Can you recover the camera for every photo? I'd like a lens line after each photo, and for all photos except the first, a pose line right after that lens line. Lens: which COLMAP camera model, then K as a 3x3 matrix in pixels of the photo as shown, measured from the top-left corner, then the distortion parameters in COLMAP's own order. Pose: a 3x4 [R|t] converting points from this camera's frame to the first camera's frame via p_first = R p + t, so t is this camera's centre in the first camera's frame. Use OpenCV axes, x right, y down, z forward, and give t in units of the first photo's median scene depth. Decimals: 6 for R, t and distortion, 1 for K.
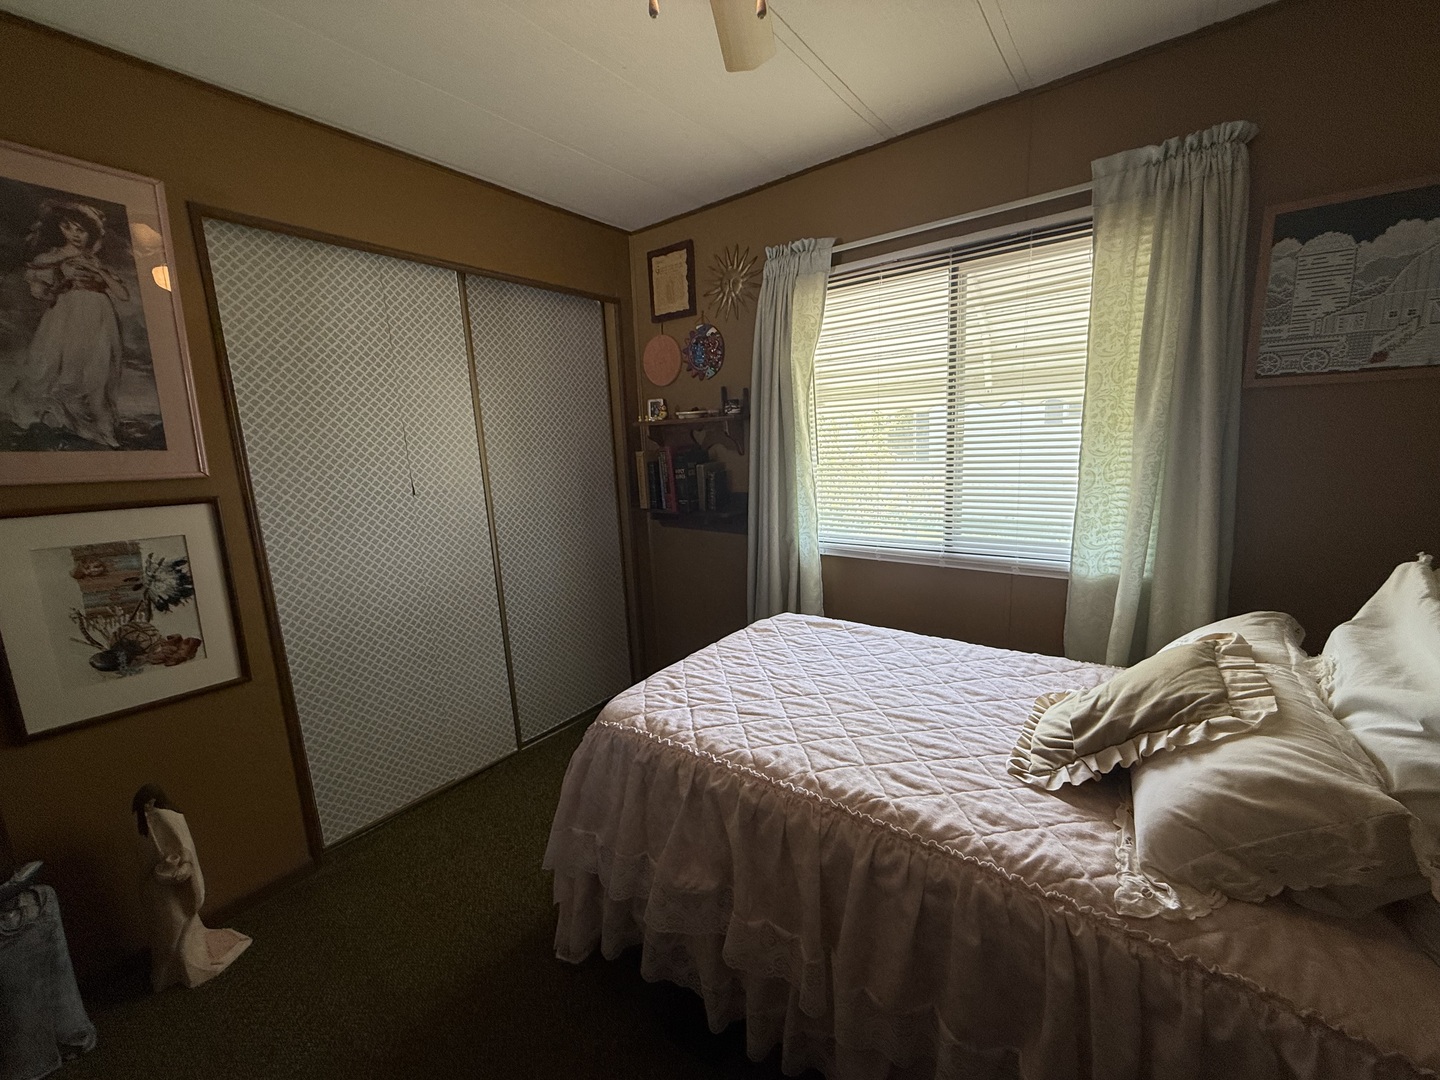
lens RADIAL K [[575.0, 0, 721.6], [0, 575.0, 541.9], [0, 0, 1]] dist [-0.000175, -0.000006]
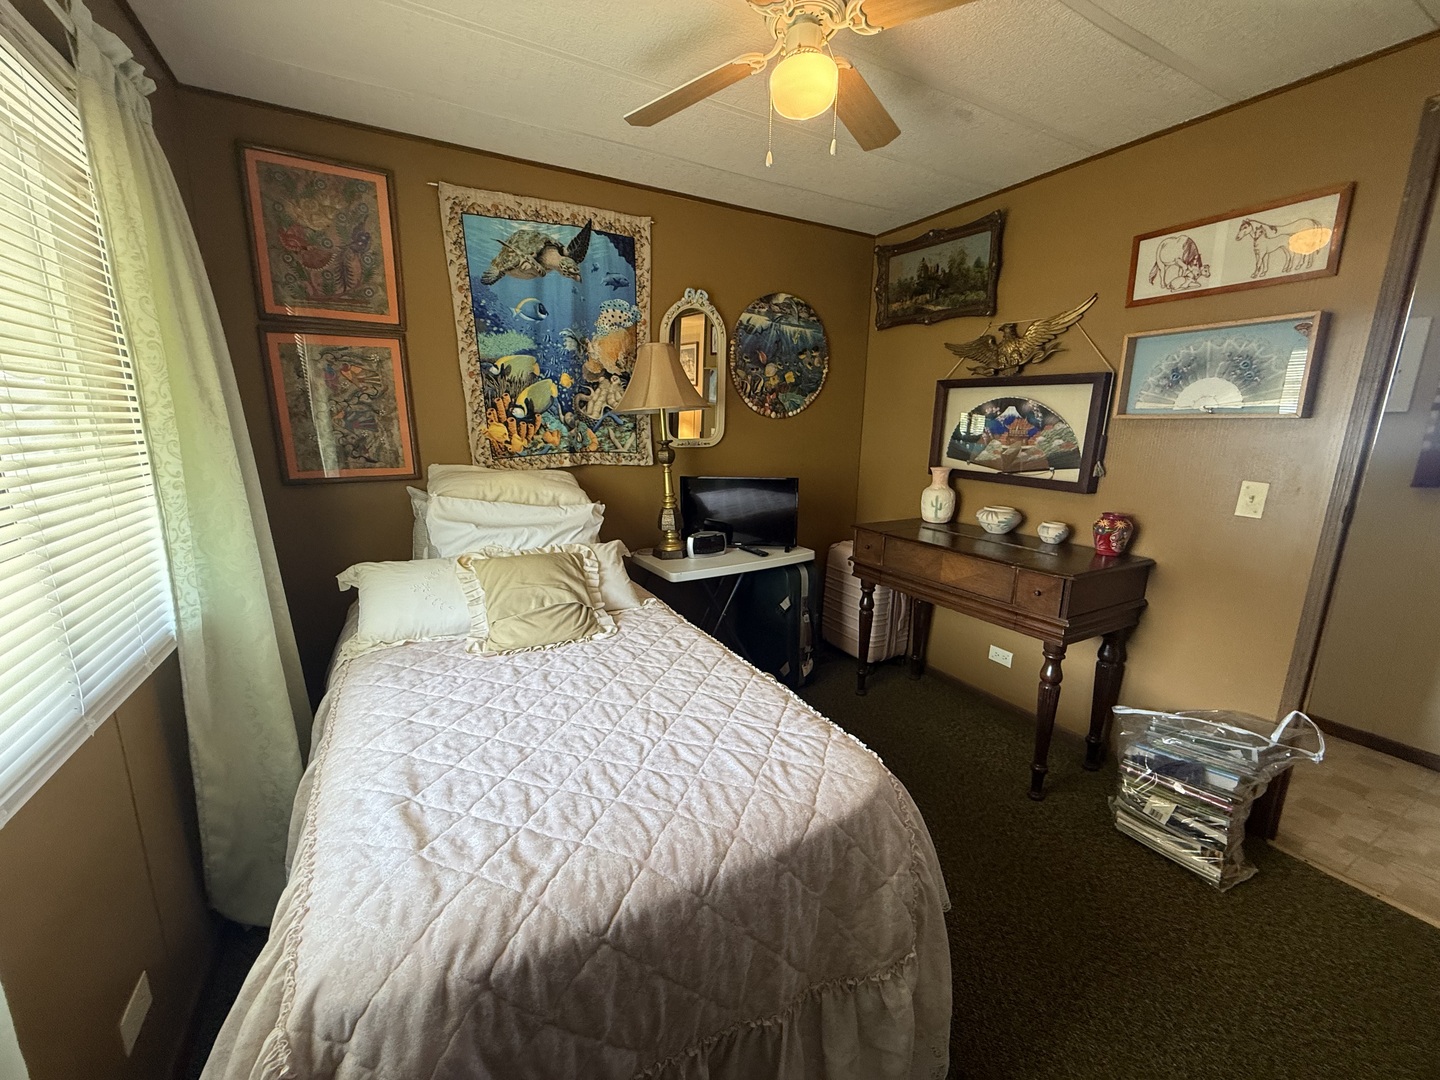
lens RADIAL K [[575.0, 0, 715.9], [0, 575.0, 544.4], [0, 0, 1]] dist [-0.000175, -0.000006]
pose [[-0.910223, -0.061370, 0.409546, -0.305192], [0.094595, 0.932000, 0.349898, -0.284499], [-0.403170, 0.357226, -0.842522, 1.642171]]
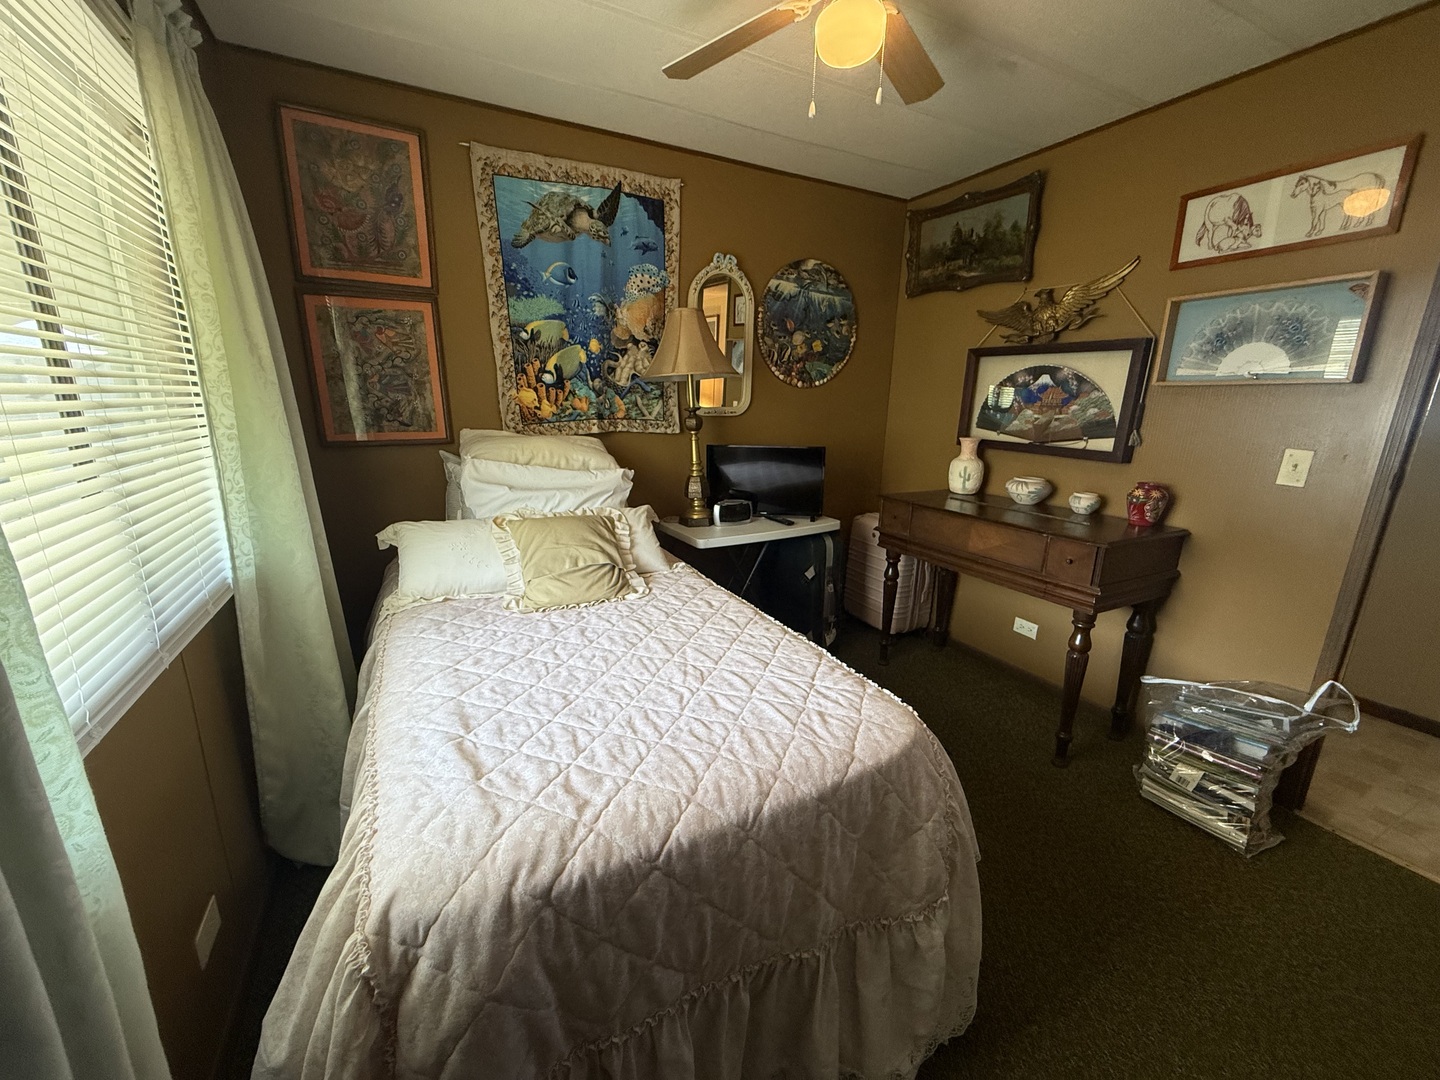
lens RADIAL K [[575.0, 0, 715.5], [0, 575.0, 544.4], [0, 0, 1]] dist [-0.000175, -0.000006]
pose [[-0.898872, -0.086834, 0.429522, -0.277973], [0.093022, 0.920022, 0.380665, -0.258091], [-0.428225, 0.382124, -0.818905, 1.679096]]
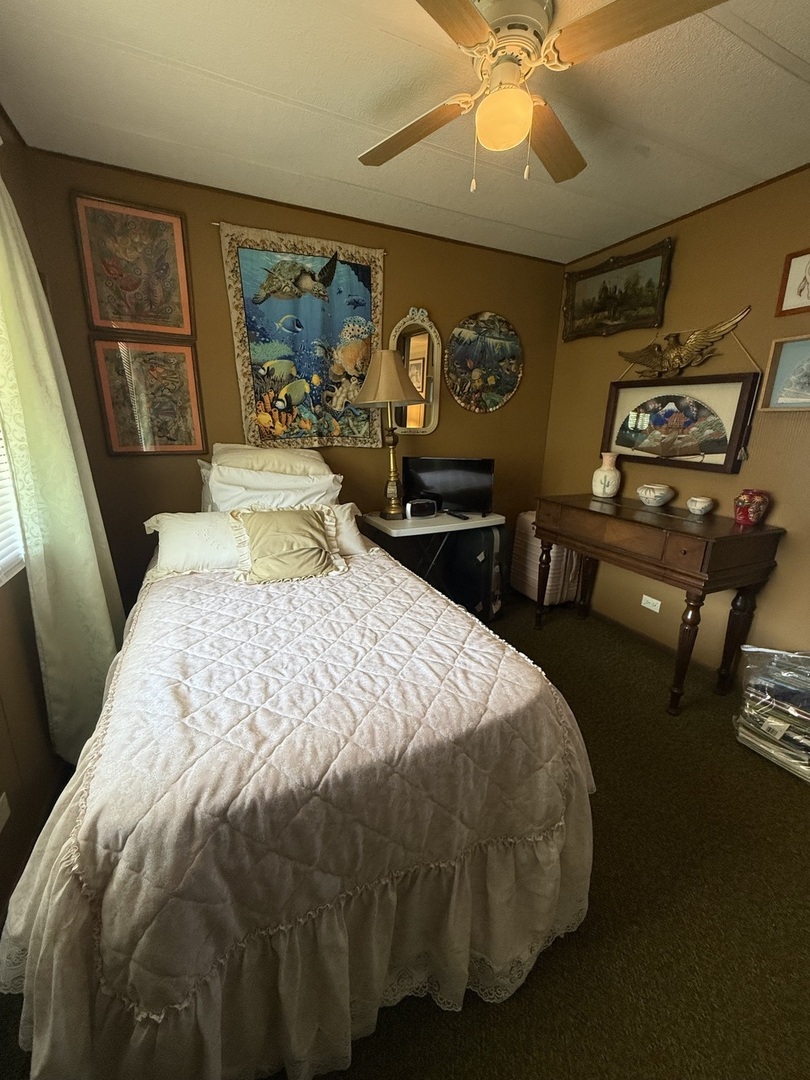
lens RADIAL K [[431.2, 0, 403.6], [0, 431.2, 539.6], [0, 0, 1]] dist [-0.000175, -0.000006]
pose [[-0.875190, -0.108877, 0.471369, -0.321383], [0.096778, 0.915249, 0.391091, -0.238227], [-0.474001, 0.387897, -0.790480, 1.607447]]
